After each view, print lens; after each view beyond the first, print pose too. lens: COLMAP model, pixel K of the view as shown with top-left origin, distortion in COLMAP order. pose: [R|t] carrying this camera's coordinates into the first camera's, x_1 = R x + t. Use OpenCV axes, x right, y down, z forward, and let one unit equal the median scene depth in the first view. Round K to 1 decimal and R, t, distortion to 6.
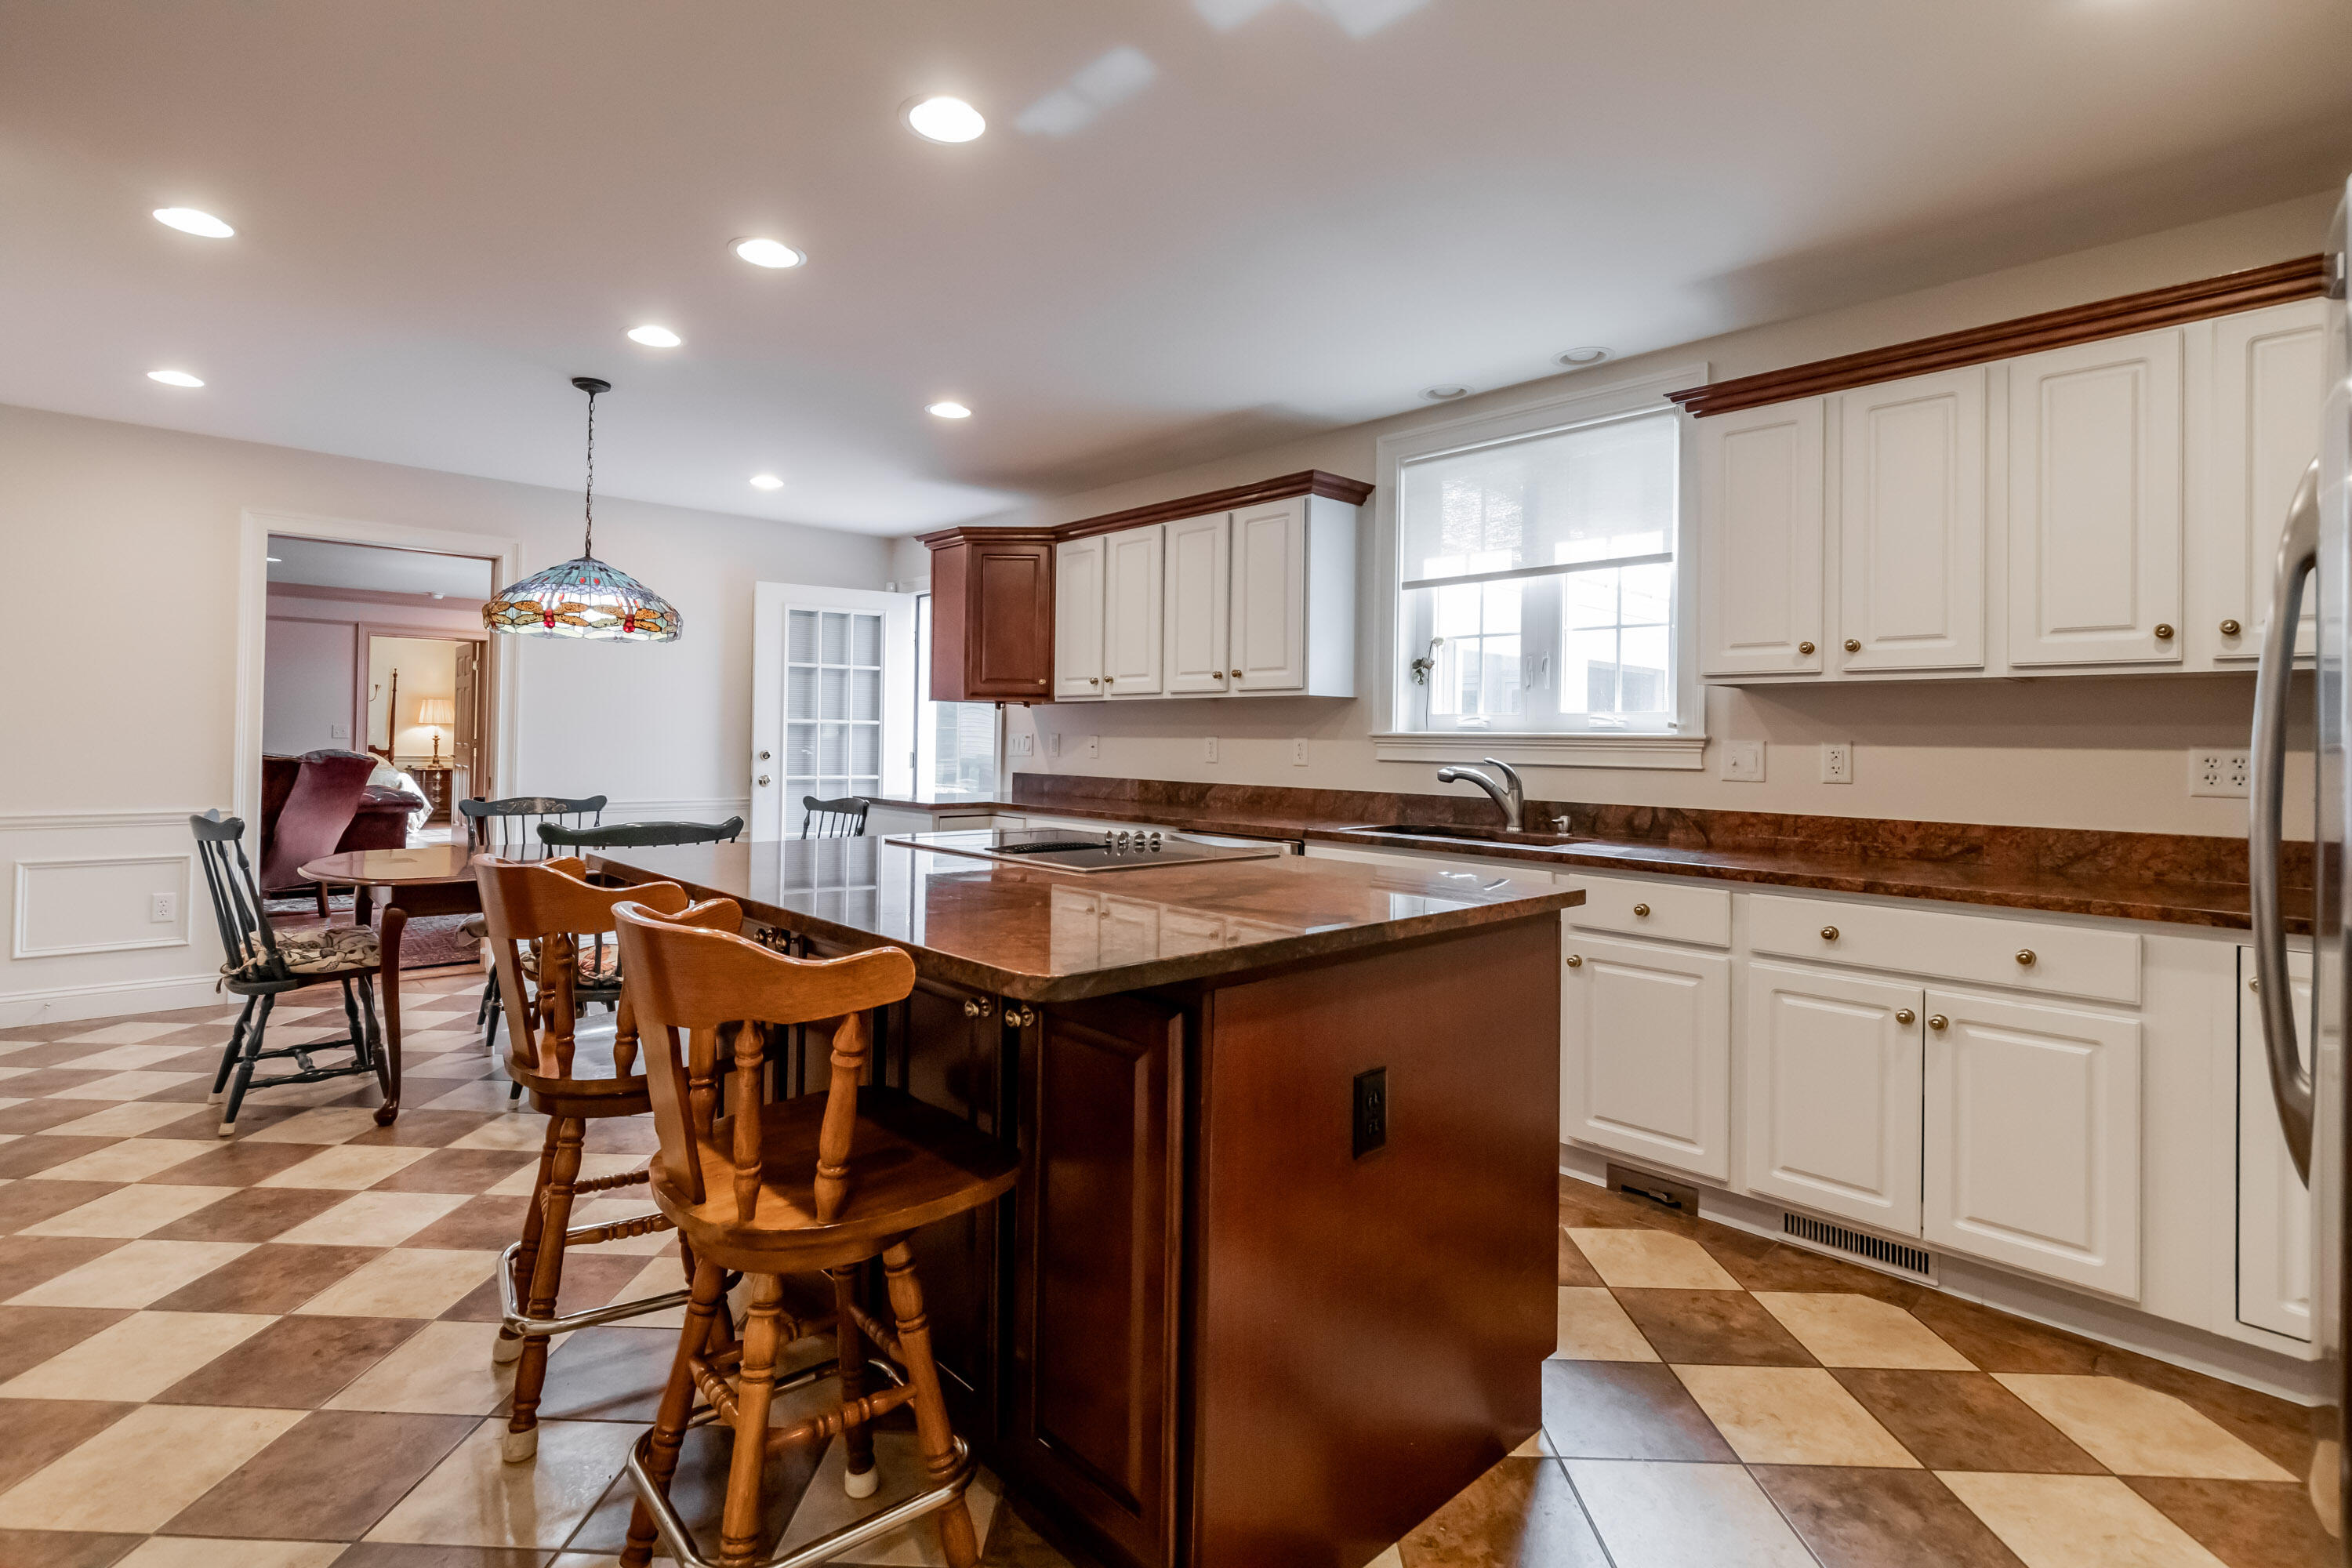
lens RADIAL K [[1139.0, 0, 1177.2], [0, 1139.0, 728.4], [0, 0, 1]] dist [-0.001389, -0.000902]
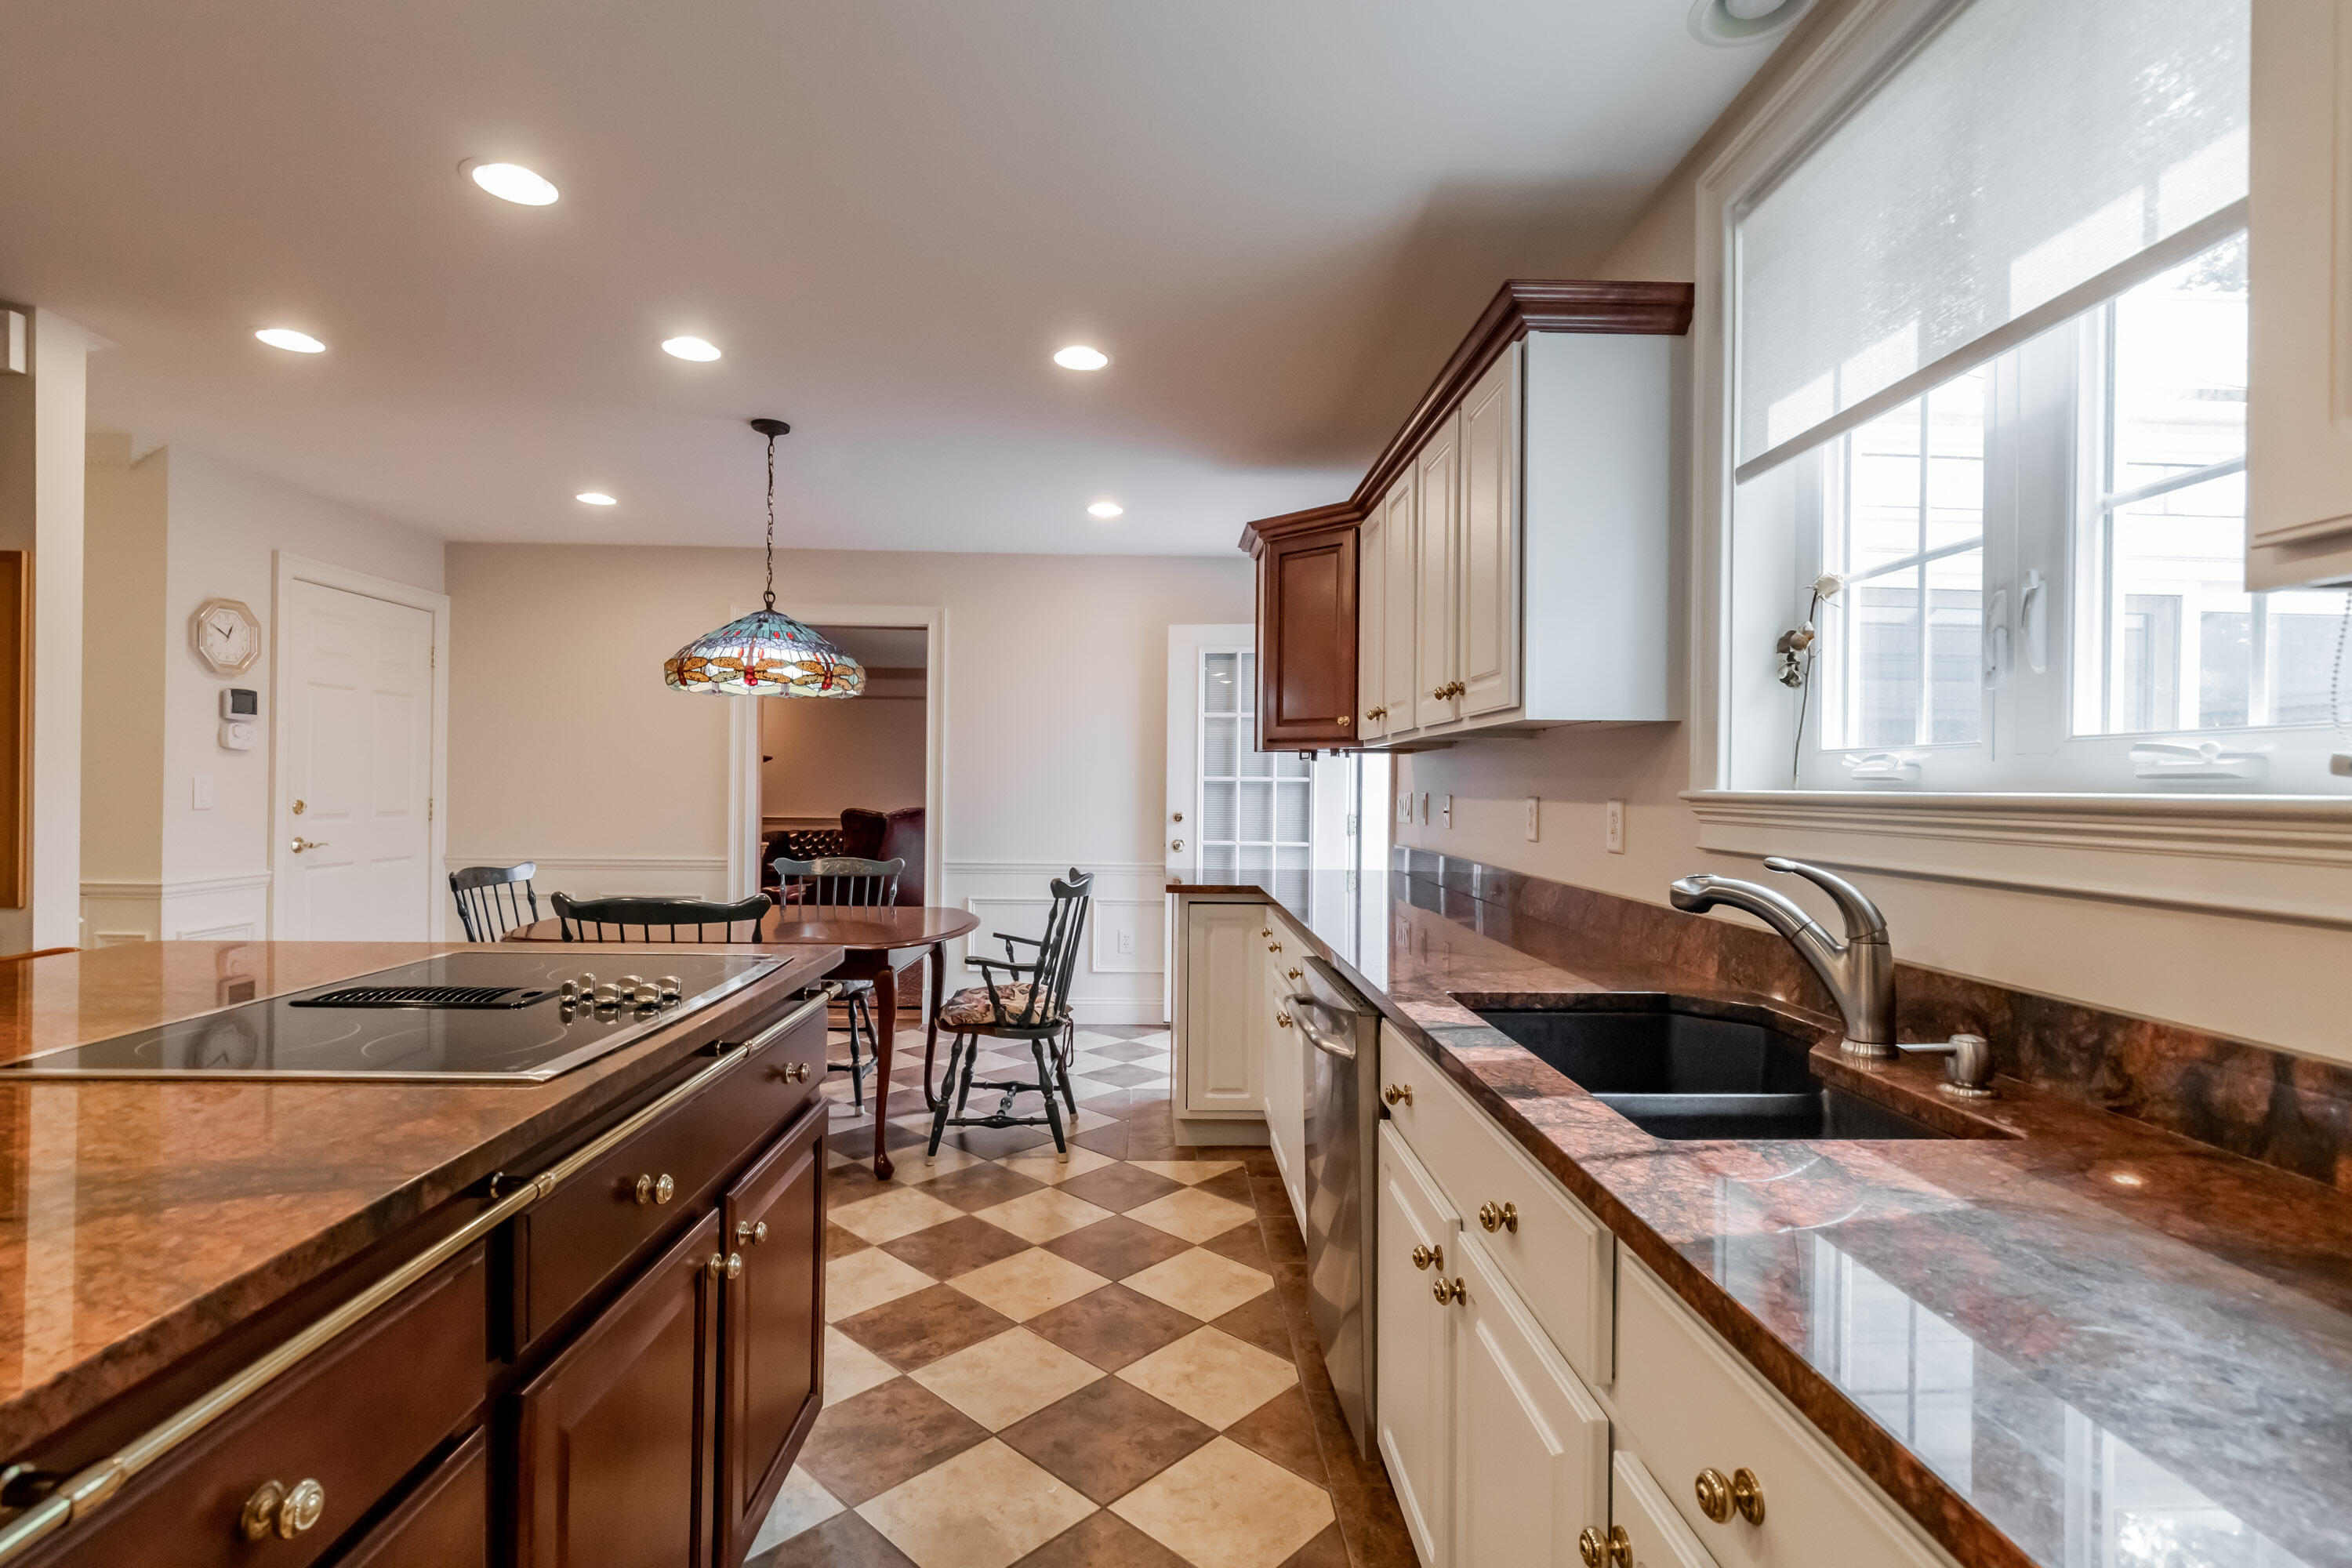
lens RADIAL K [[1108.0, 0, 1176.0], [0, 1108.0, 784.0], [0, 0, 1]] dist [-0.002568, -0.000317]
pose [[0.745655, -0.007720, -0.666287, 0.321325], [0.007498, 0.999967, -0.003195, 0.000688], [0.666290, -0.002614, 0.745688, 0.496676]]
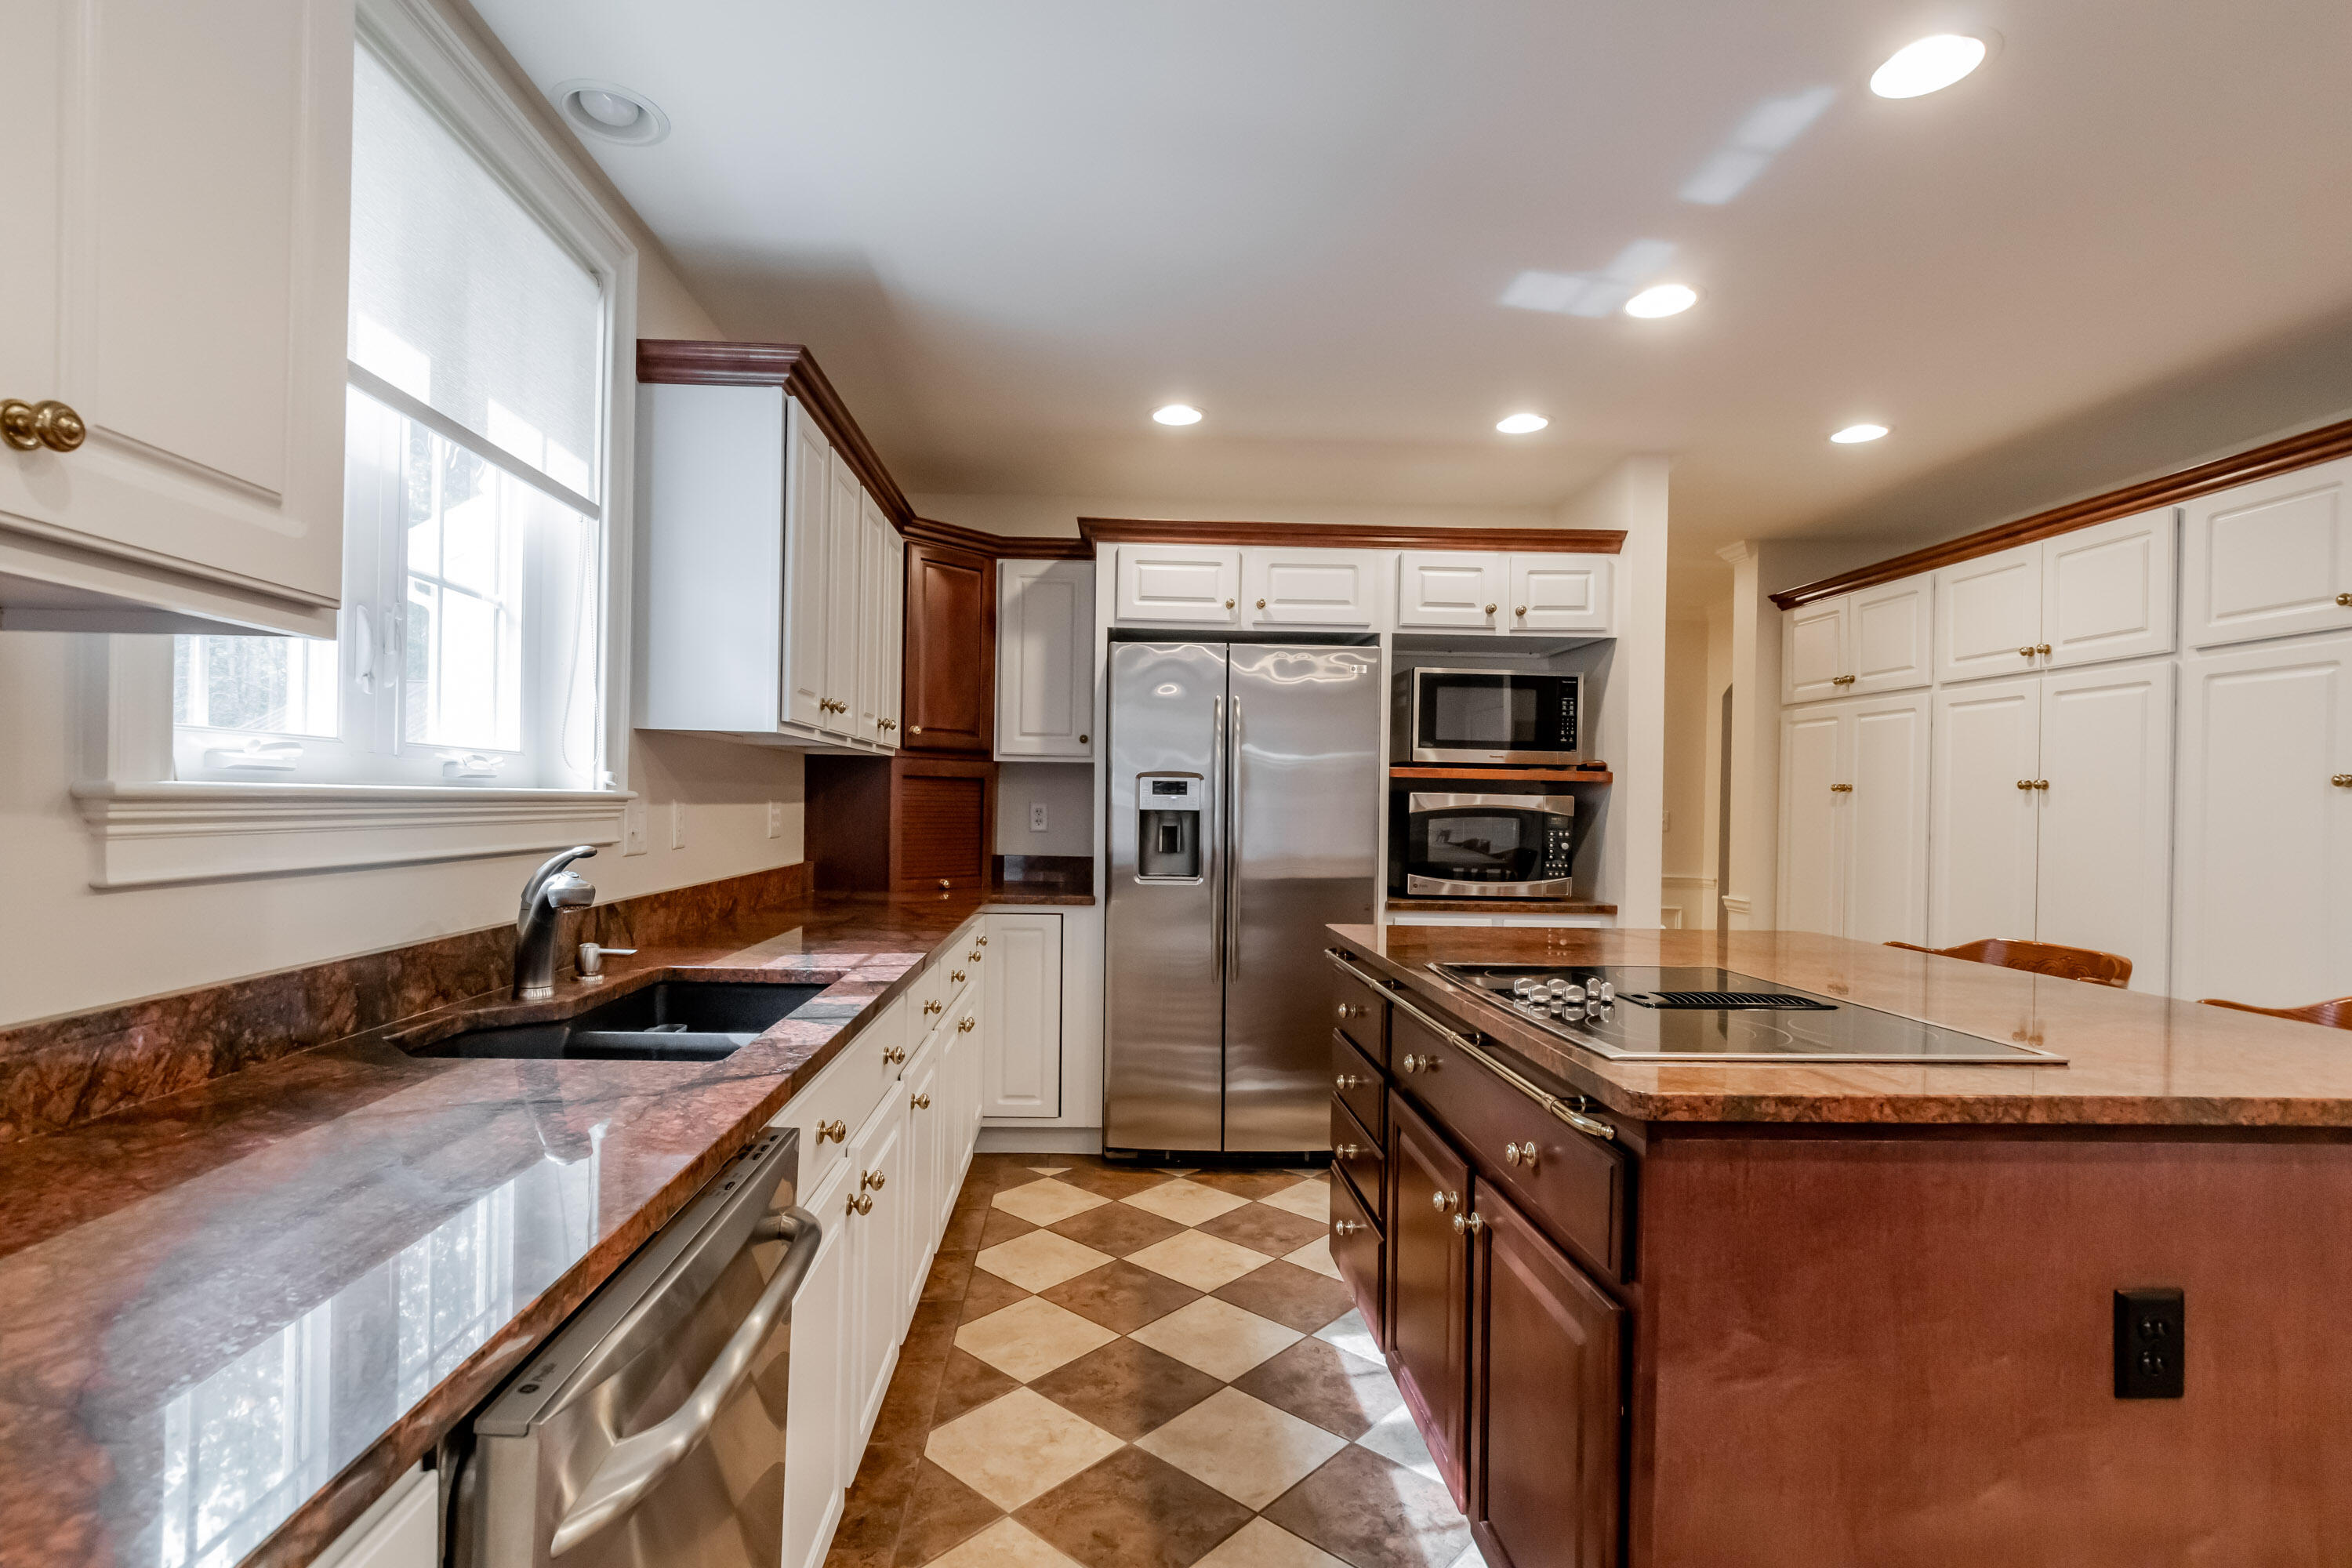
lens RADIAL K [[1101.4, 0, 1143.6], [0, 1101.4, 807.4], [0, 0, 1]] dist [-0.000940, -0.000093]
pose [[-0.756122, -0.040412, 0.653182, -0.162195], [-0.049155, 0.998779, 0.004893, -0.001935], [-0.652583, -0.028407, -0.757185, 1.024950]]
